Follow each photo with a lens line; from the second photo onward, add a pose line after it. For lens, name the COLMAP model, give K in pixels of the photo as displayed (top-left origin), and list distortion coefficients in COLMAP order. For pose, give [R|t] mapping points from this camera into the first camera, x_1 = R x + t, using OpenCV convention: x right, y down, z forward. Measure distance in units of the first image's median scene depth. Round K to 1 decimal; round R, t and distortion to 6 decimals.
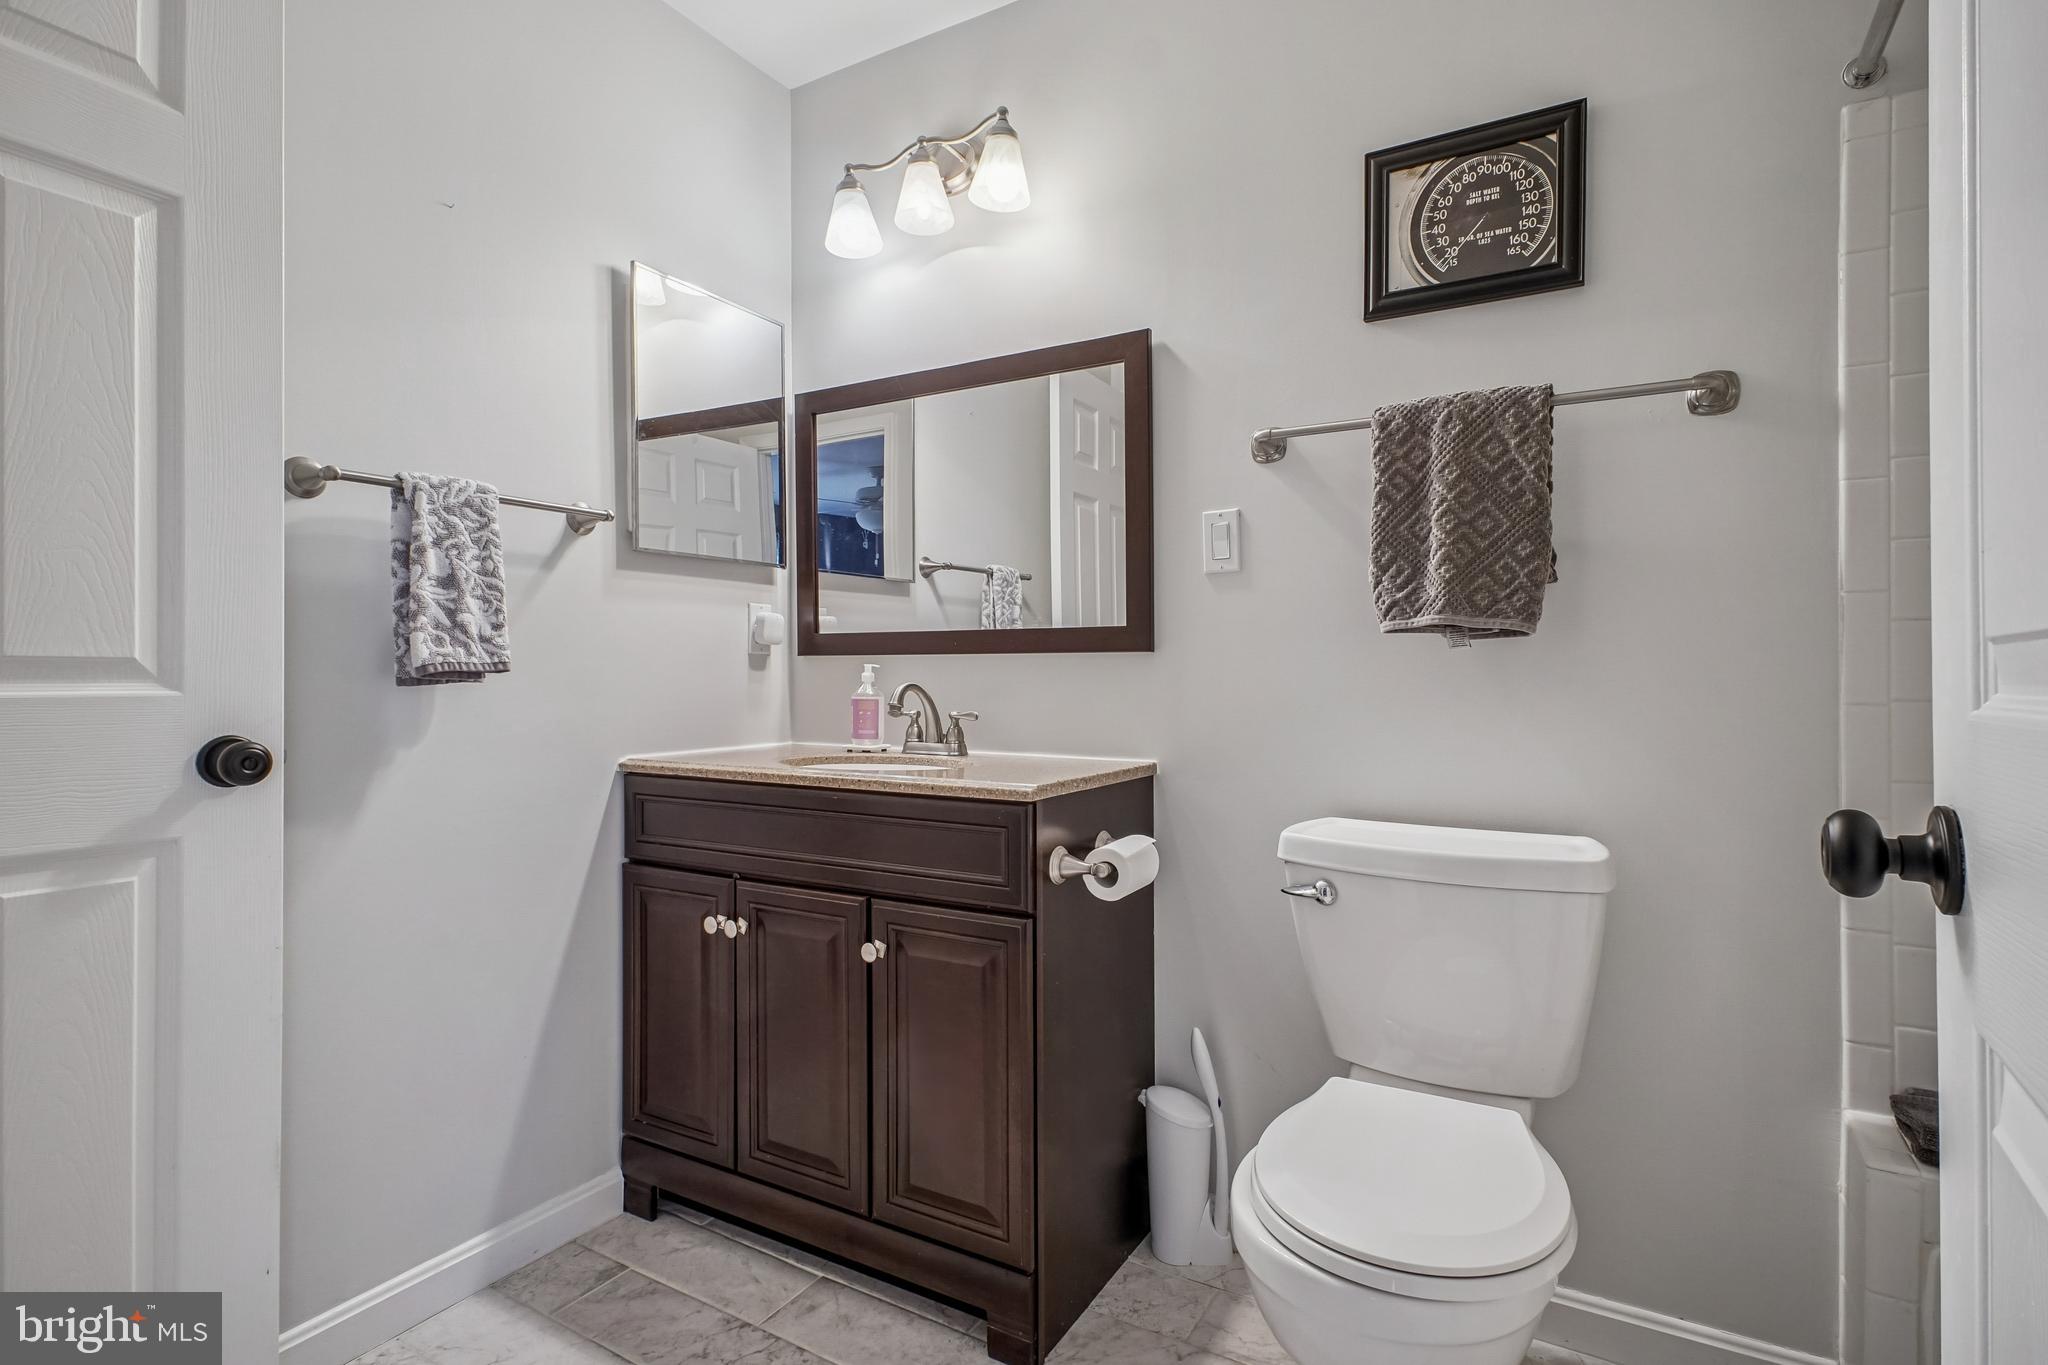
lens RADIAL K [[994.0, 0, 1024.0], [0, 994.0, 682.5], [0, 0, 1]] dist [0.002552, 0.000653]
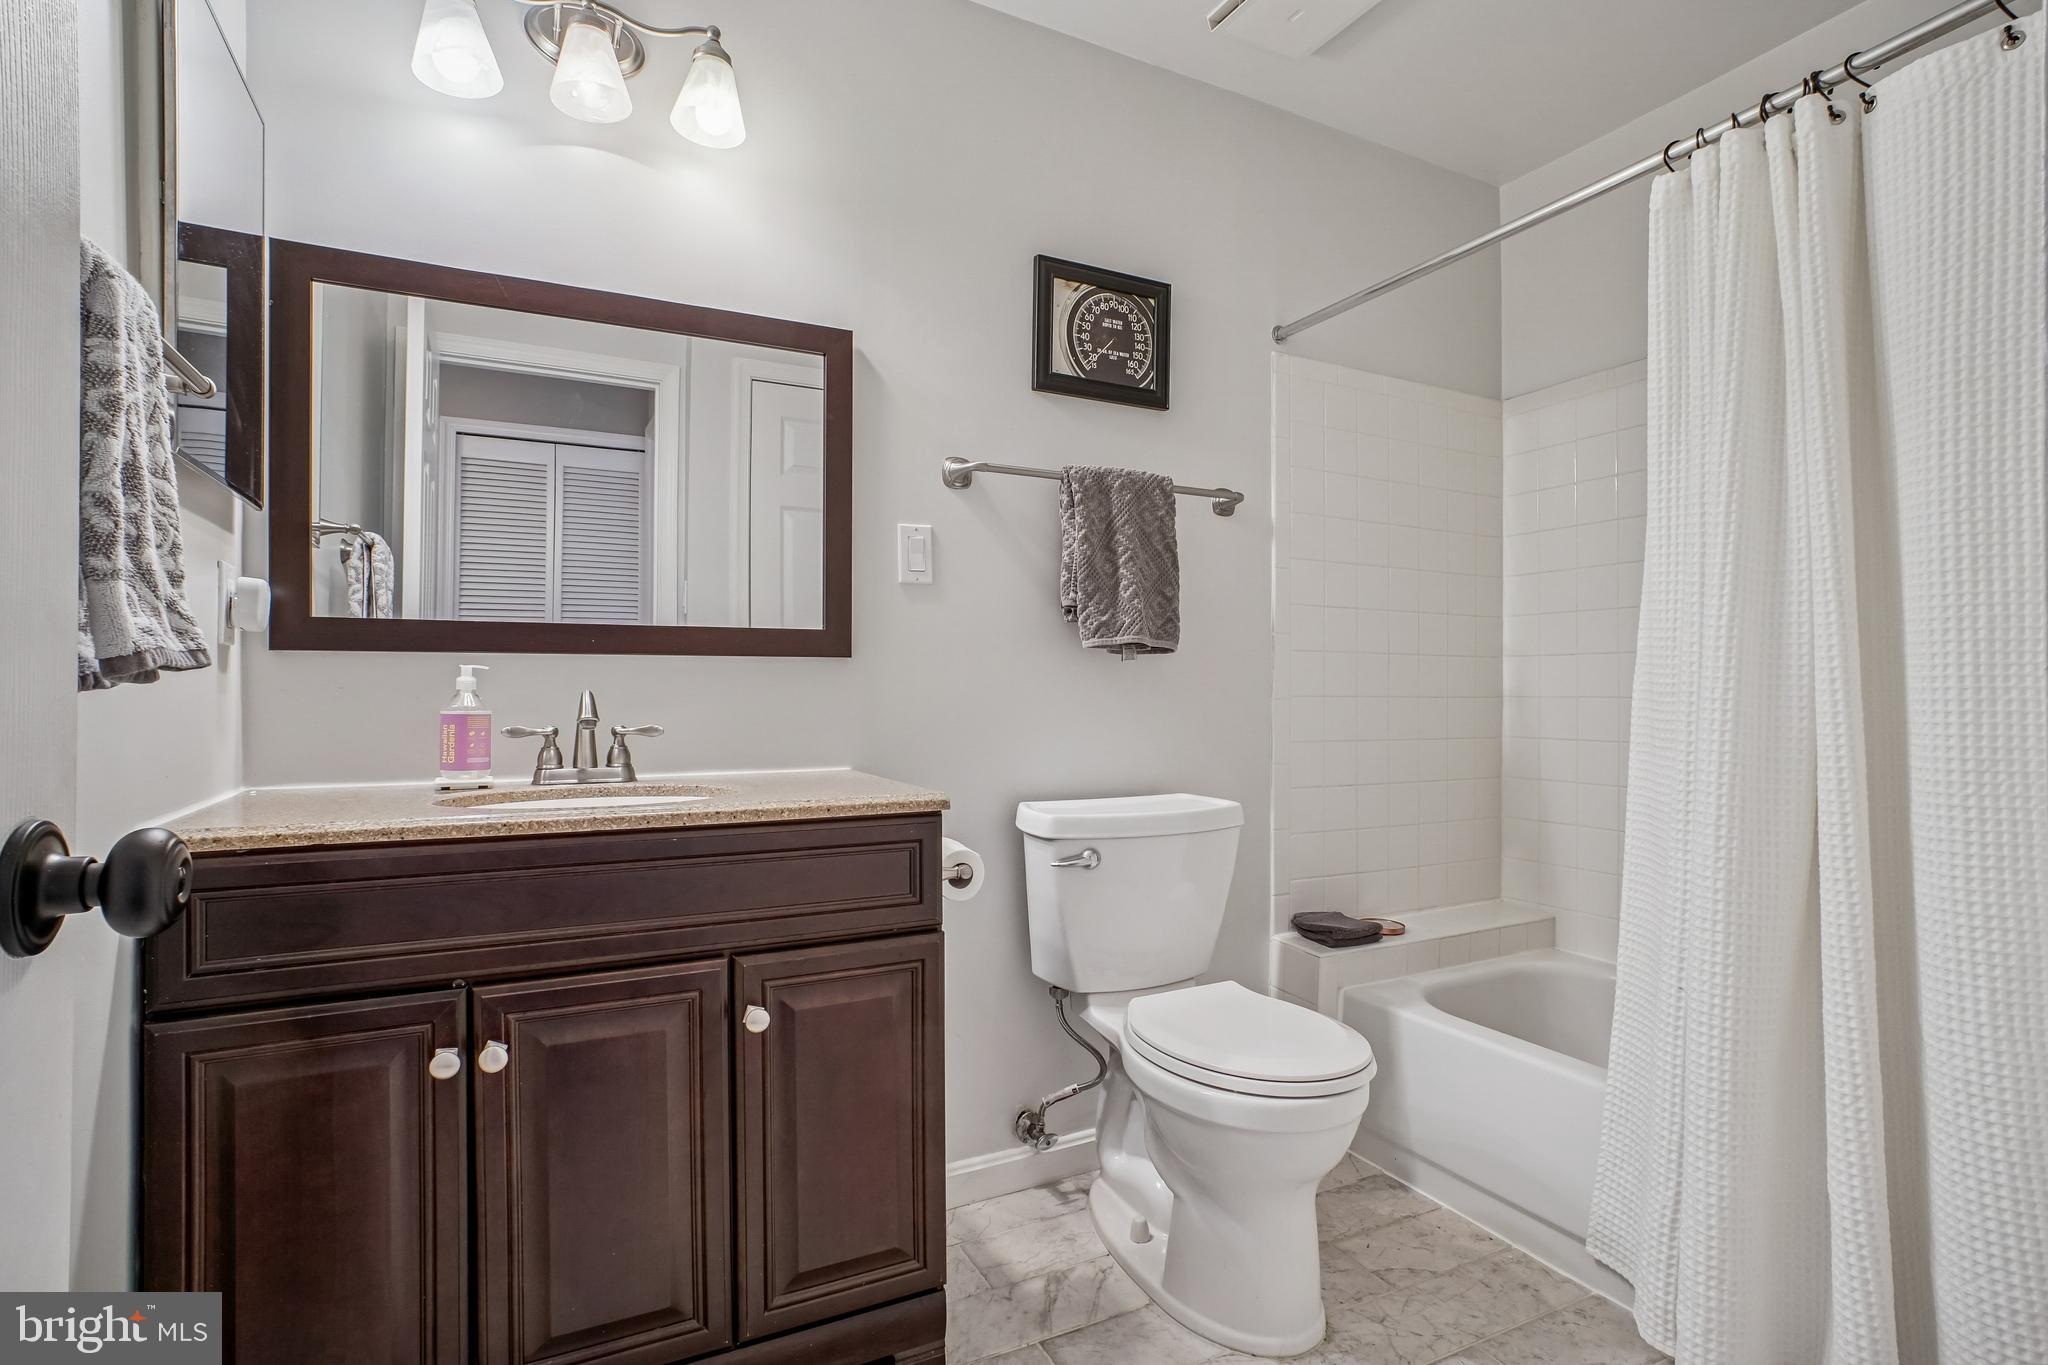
lens RADIAL K [[987.6, 0, 1027.5], [0, 987.6, 688.4], [0, 0, 1]] dist [-0.025959, 0.001958]
pose [[0.538087, -0.003202, 0.842883, -0.607111], [0.007091, 0.999975, -0.000728, 0.002058], [-0.842860, 0.006369, 0.538096, 0.326250]]
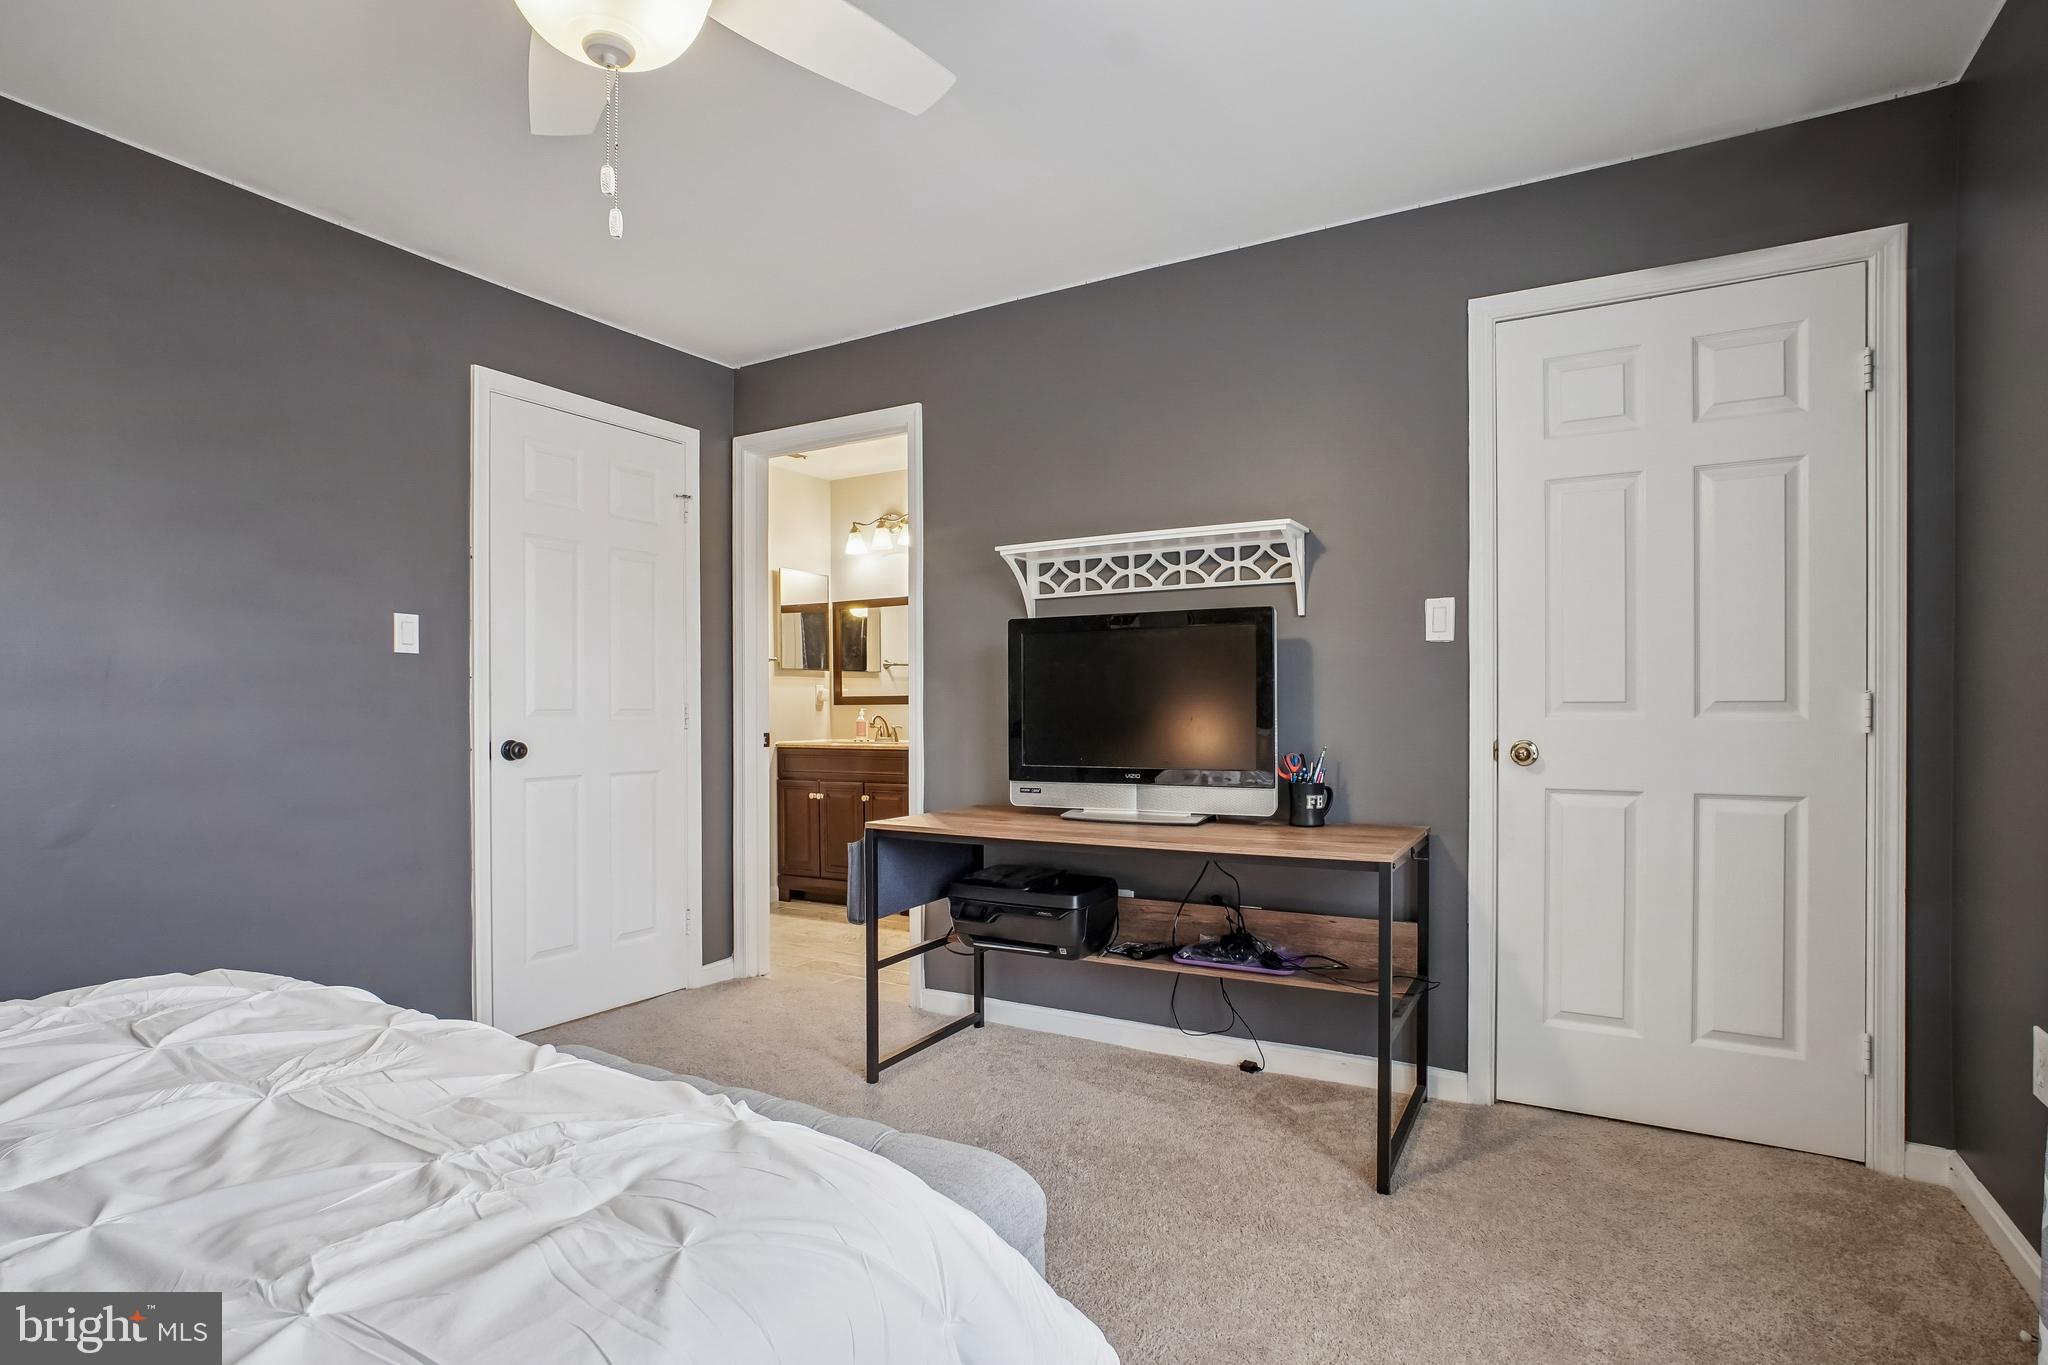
lens RADIAL K [[987.6, 0, 1027.5], [0, 987.6, 688.4], [0, 0, 1]] dist [-0.025959, 0.001958]
pose [[0.999729, -0.007749, 0.021939, 0.266284], [0.008295, 0.999655, -0.024922, -0.003289], [-0.021739, 0.025097, 0.999449, -1.924797]]
